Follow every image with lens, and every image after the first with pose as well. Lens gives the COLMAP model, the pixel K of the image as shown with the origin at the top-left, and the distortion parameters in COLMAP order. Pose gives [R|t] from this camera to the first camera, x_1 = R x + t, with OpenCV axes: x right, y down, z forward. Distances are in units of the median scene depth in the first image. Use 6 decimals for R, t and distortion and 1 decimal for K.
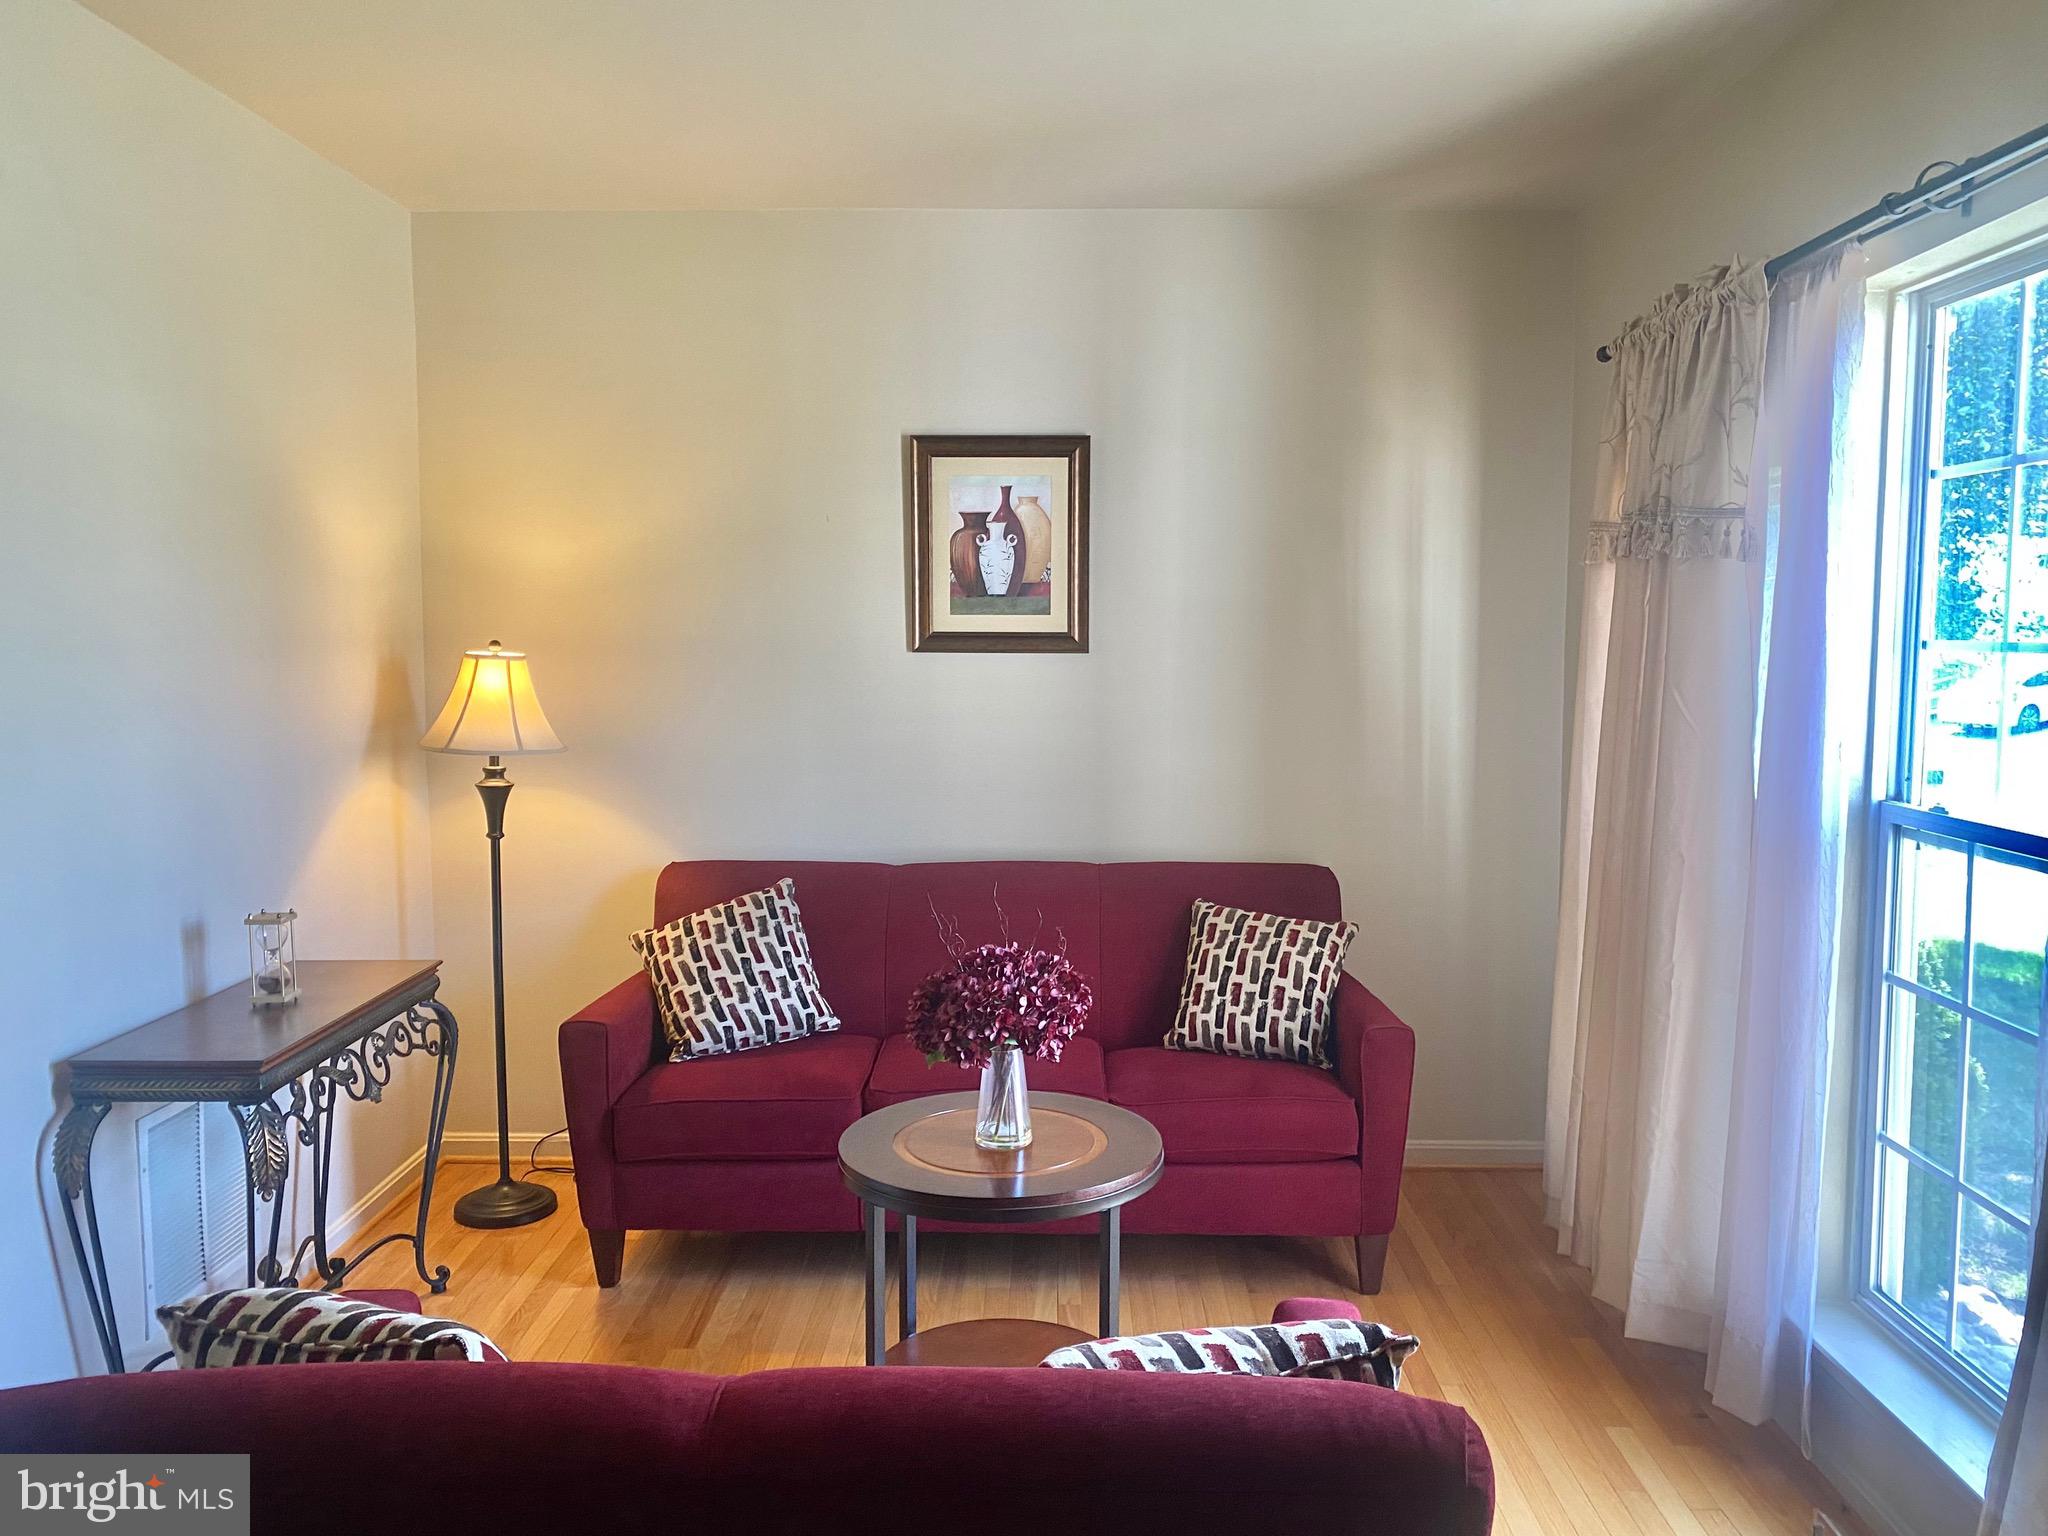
lens RADIAL K [[1610.4, 0, 1026.9], [0, 1610.4, 743.7], [0, 0, 1]] dist [0.009346, -0.012982]
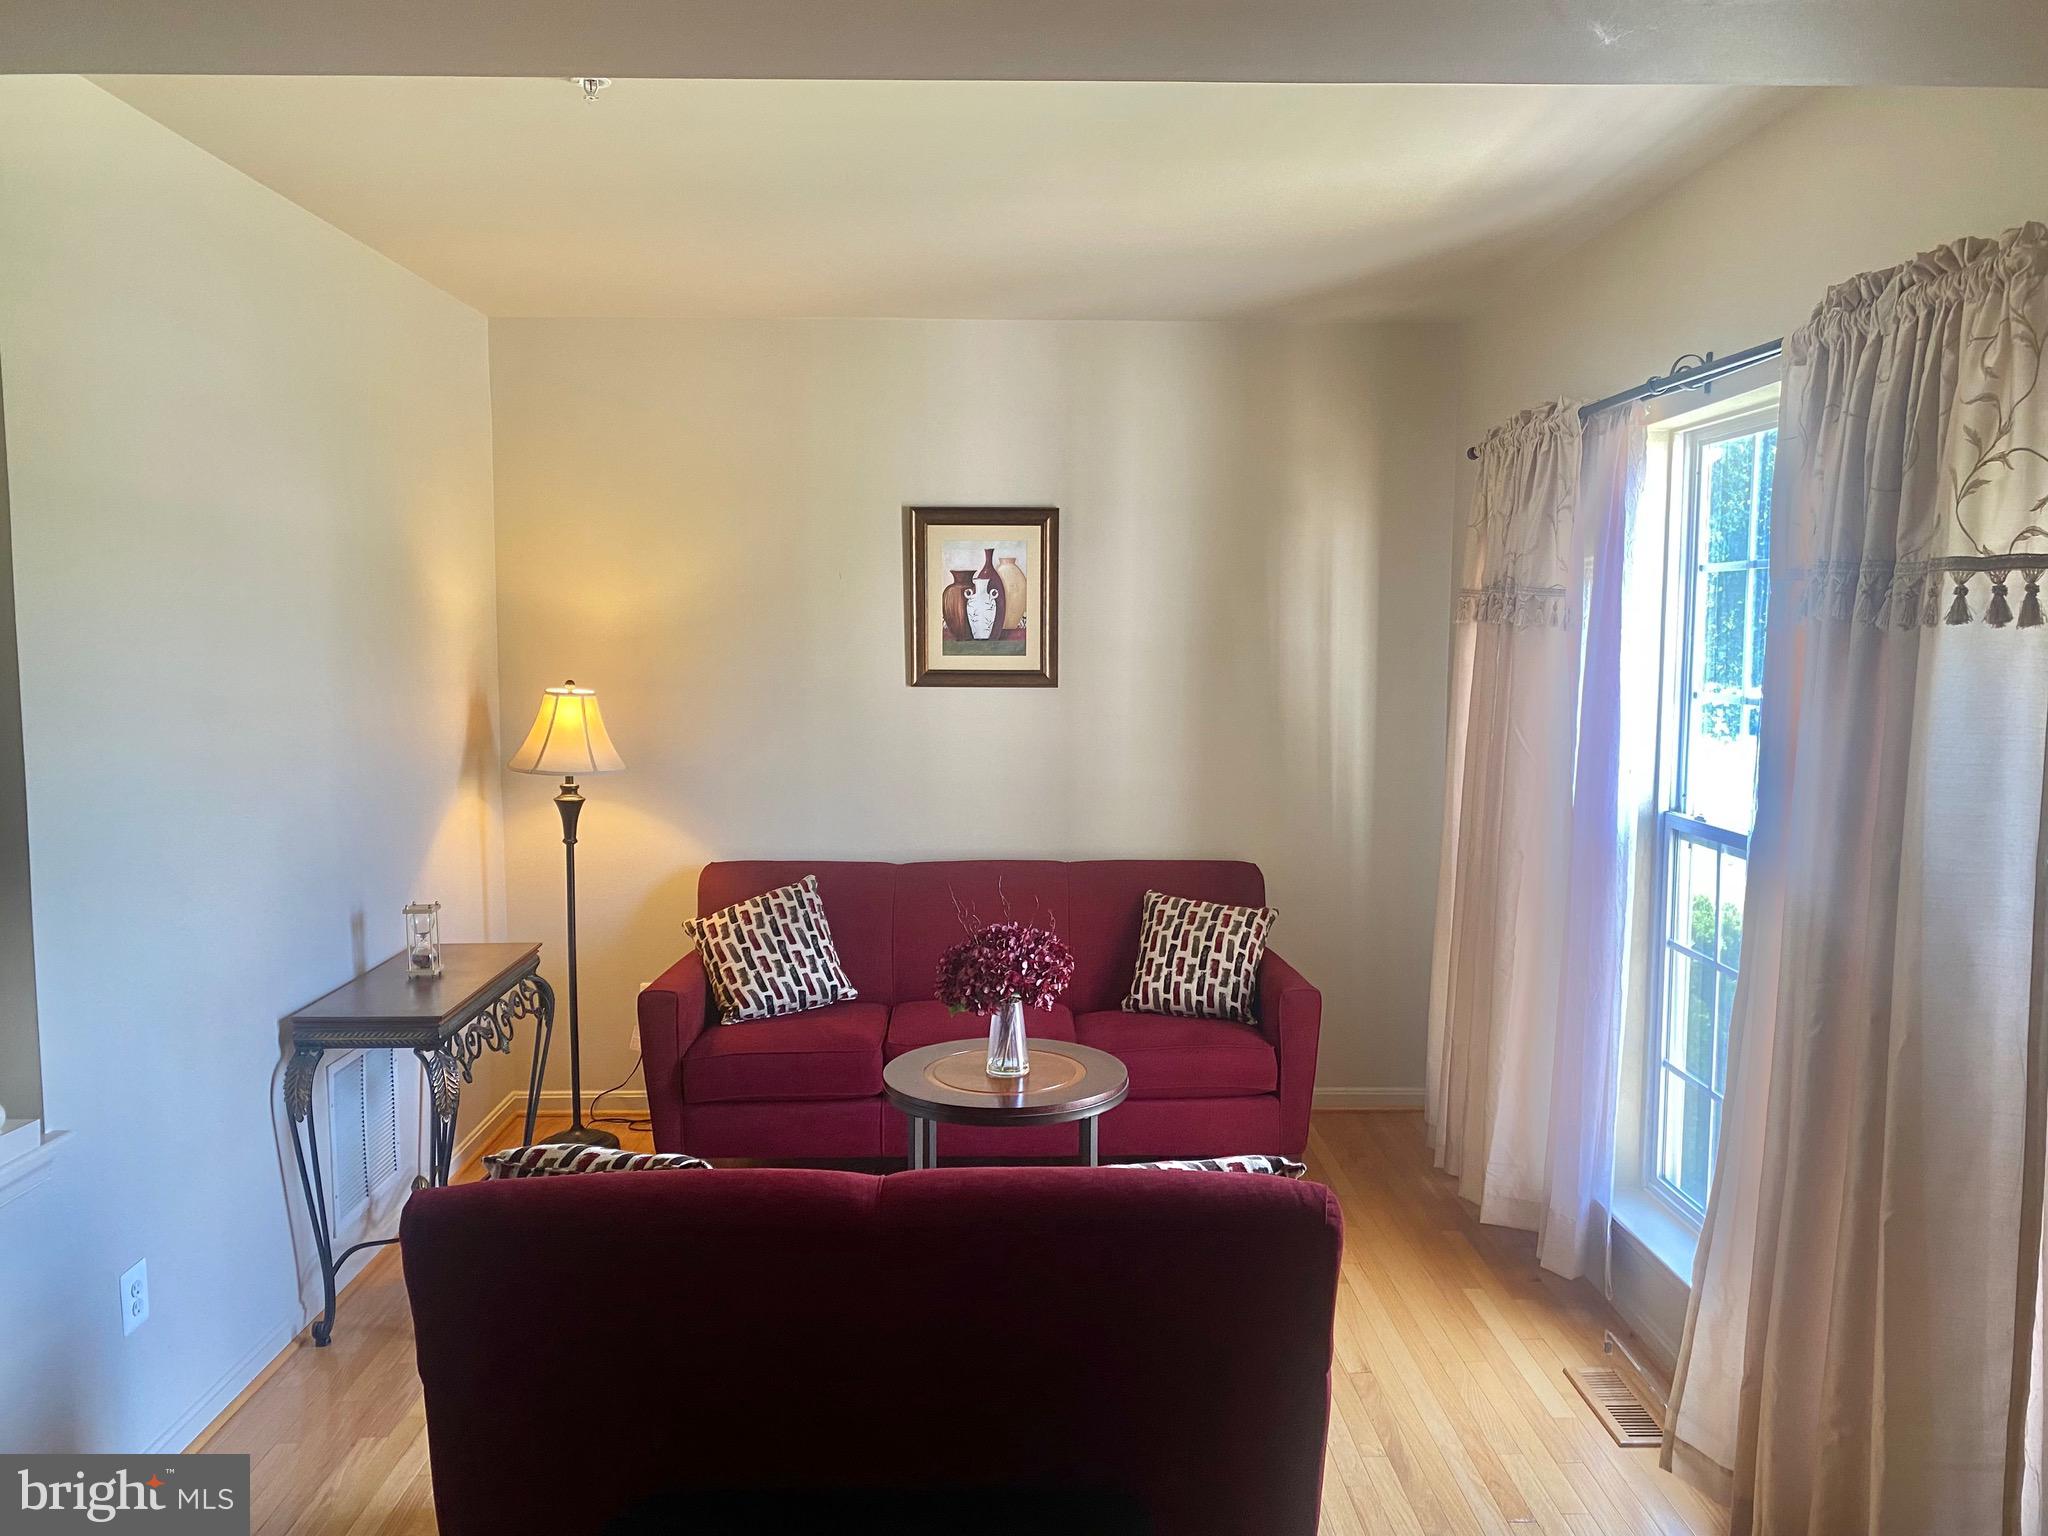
lens RADIAL K [[1578.0, 0, 1032.7], [0, 1578.0, 770.3], [0, 0, 1]] dist [0.026555, -0.012744]
pose [[0.999144, -0.003125, 0.041252, -0.033130], [0.002437, 0.999857, 0.016717, -0.015742], [-0.041299, -0.016602, 0.999009, -0.205681]]
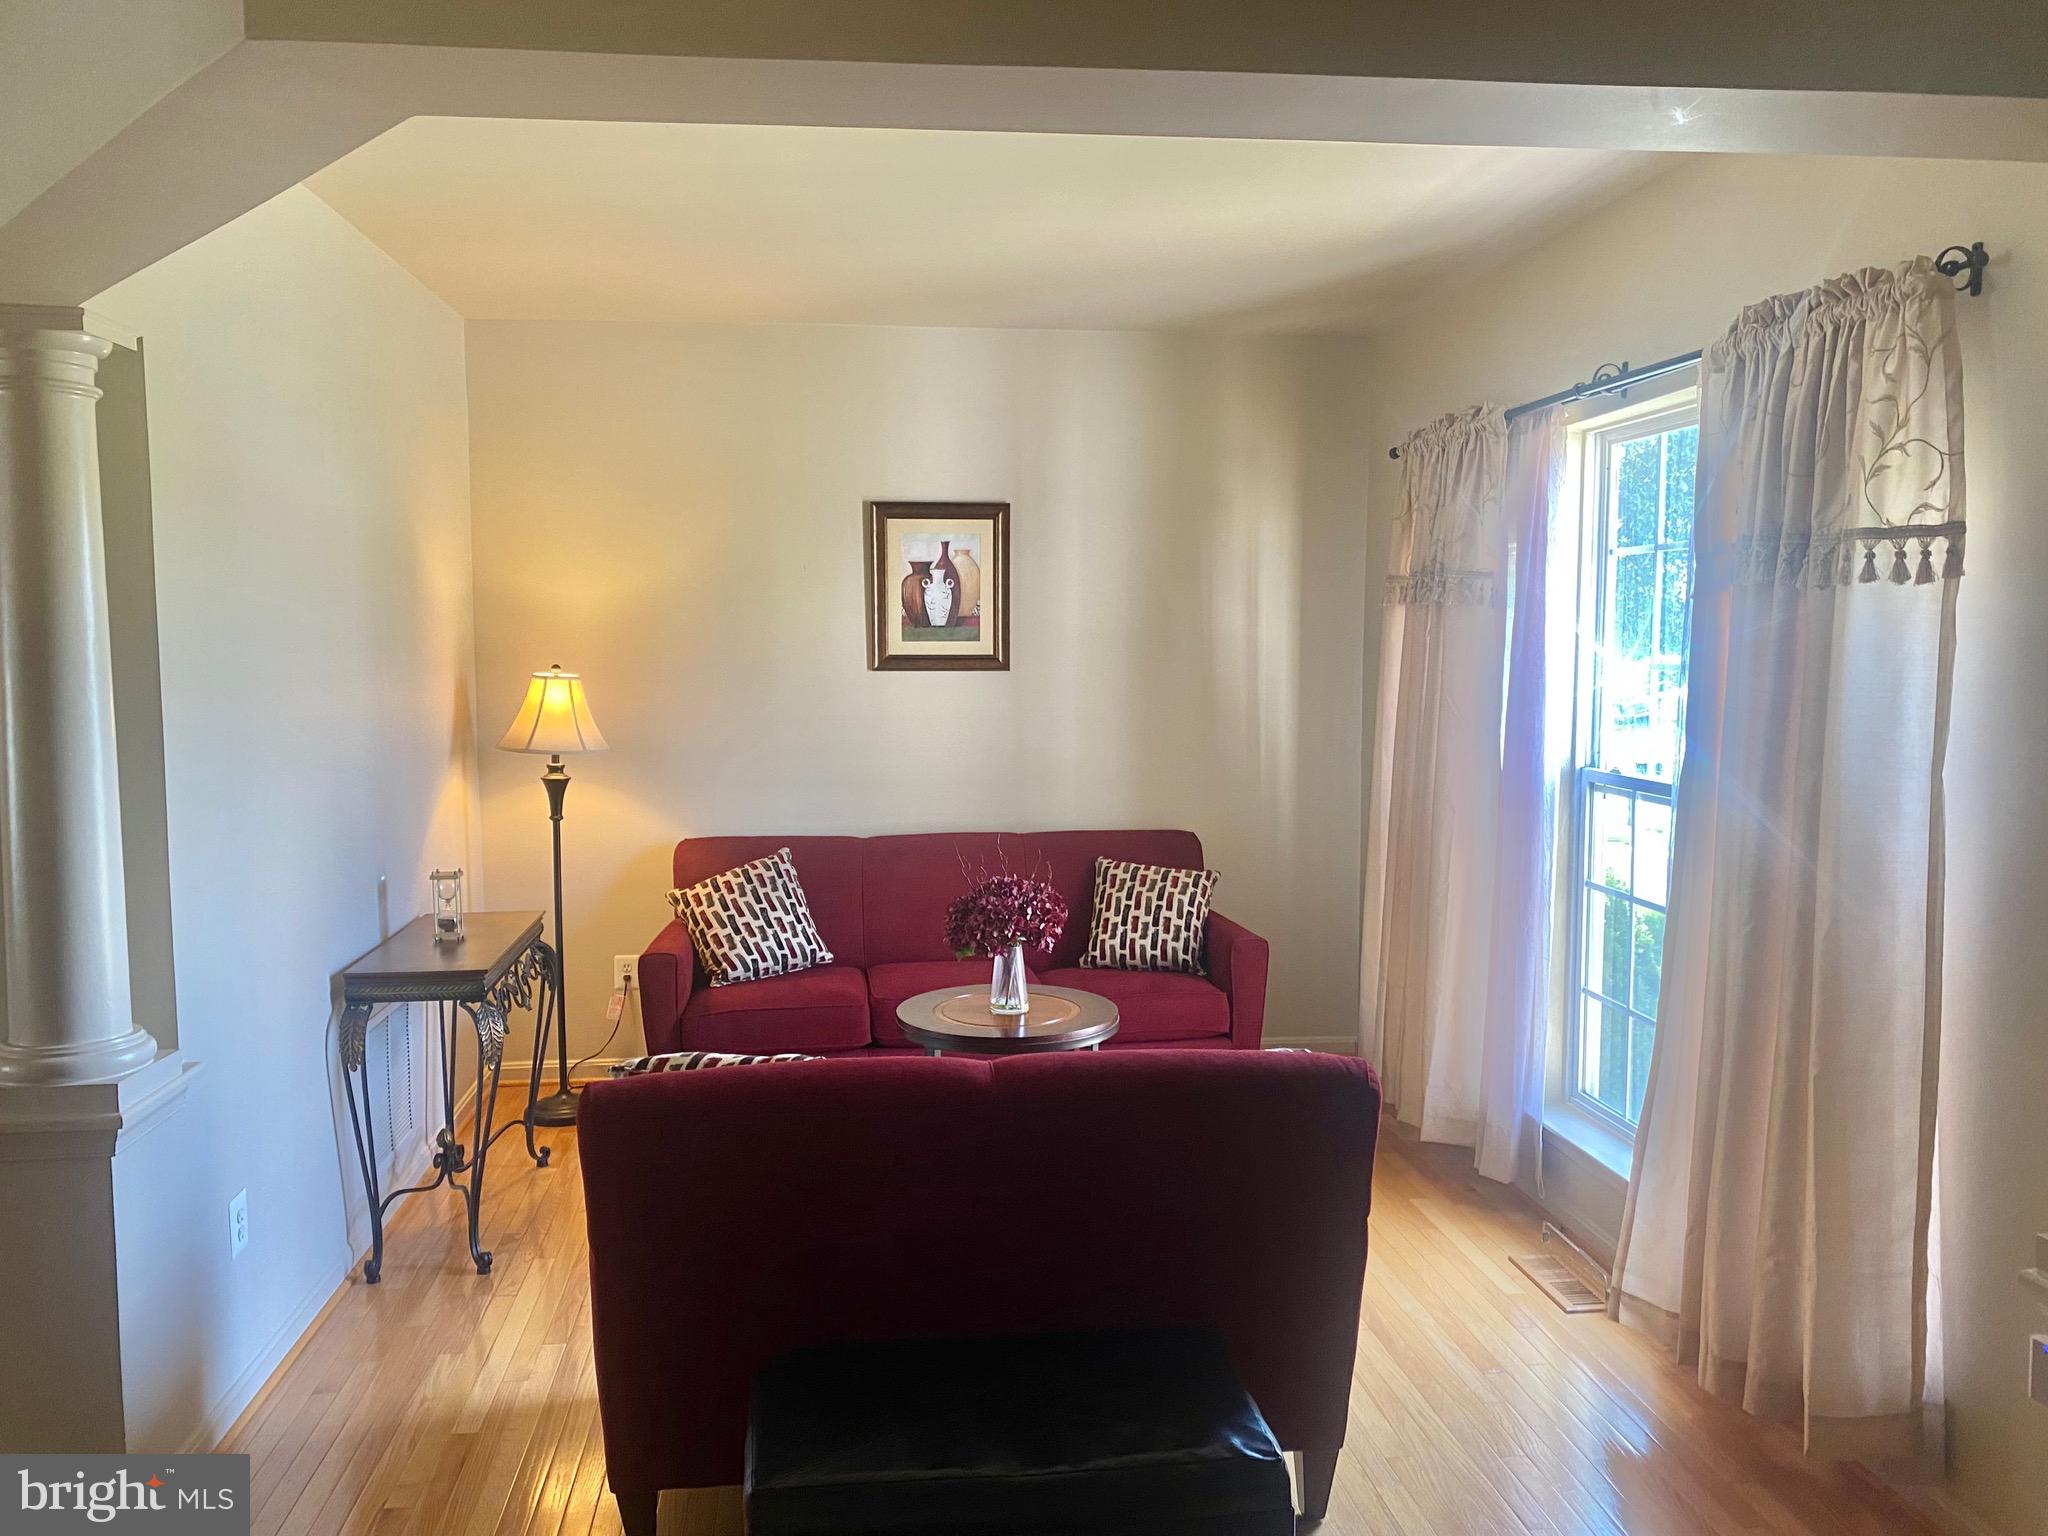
lens RADIAL K [[1564.2, 0, 1024.0], [0, 1564.2, 768.0], [0, 0, 1]] dist [0.042432, -0.042855]
pose [[0.991642, -0.015024, 0.128143, -0.127248], [0.013613, 0.999837, 0.011878, 0.008171], [-0.128301, -0.010035, 0.991685, -0.282849]]
